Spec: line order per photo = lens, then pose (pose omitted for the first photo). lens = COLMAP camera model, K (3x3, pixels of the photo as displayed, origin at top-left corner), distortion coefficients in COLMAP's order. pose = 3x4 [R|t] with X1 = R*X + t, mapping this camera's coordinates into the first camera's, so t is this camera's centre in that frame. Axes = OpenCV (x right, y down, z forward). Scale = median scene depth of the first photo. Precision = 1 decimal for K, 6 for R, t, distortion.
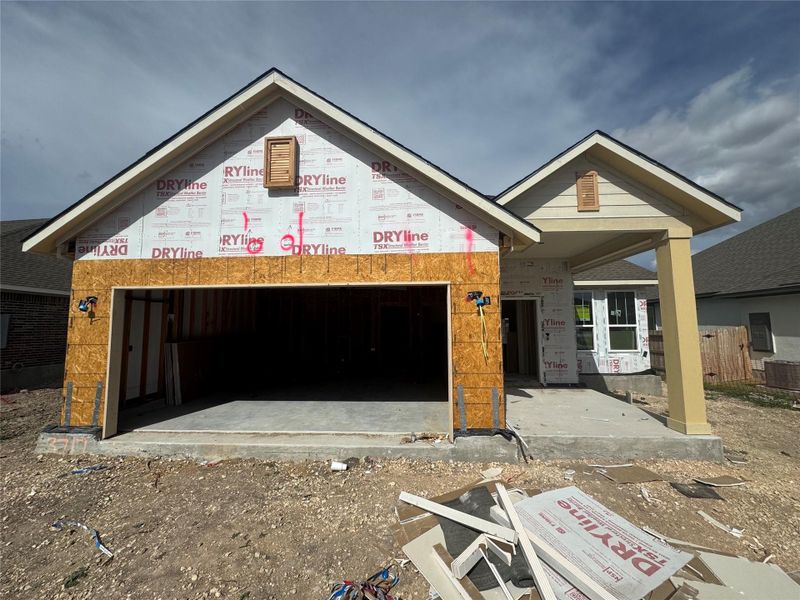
lens RADIAL K [[325.4, 0, 401.0], [0, 325.4, 300.2], [0, 0, 1]] dist [-0.006167, -0.000506]
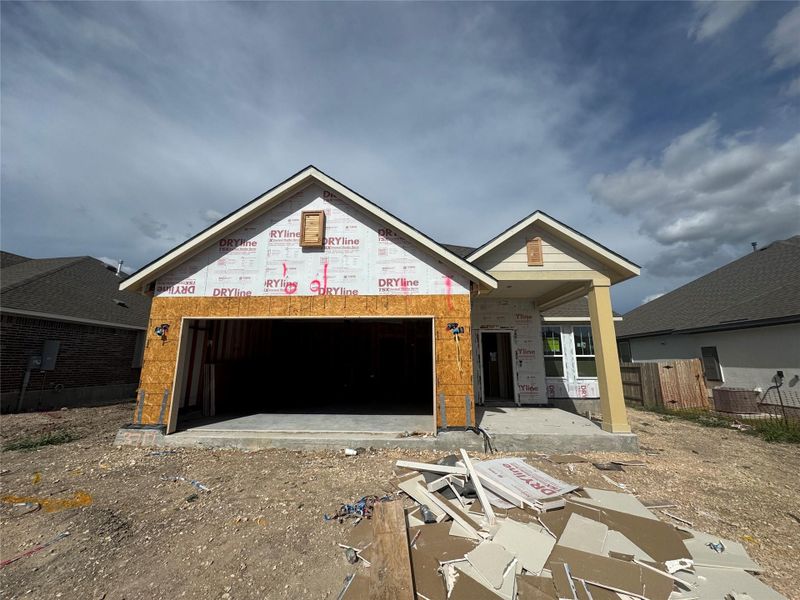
lens RADIAL K [[325.4, 0, 400.3], [0, 325.4, 300.4], [0, 0, 1]] dist [-0.006167, -0.000506]
pose [[0.999906, 0.011309, 0.007760, -0.003135], [-0.010399, 0.994026, -0.108650, 0.026930], [-0.008943, 0.108559, 0.994050, -0.346968]]
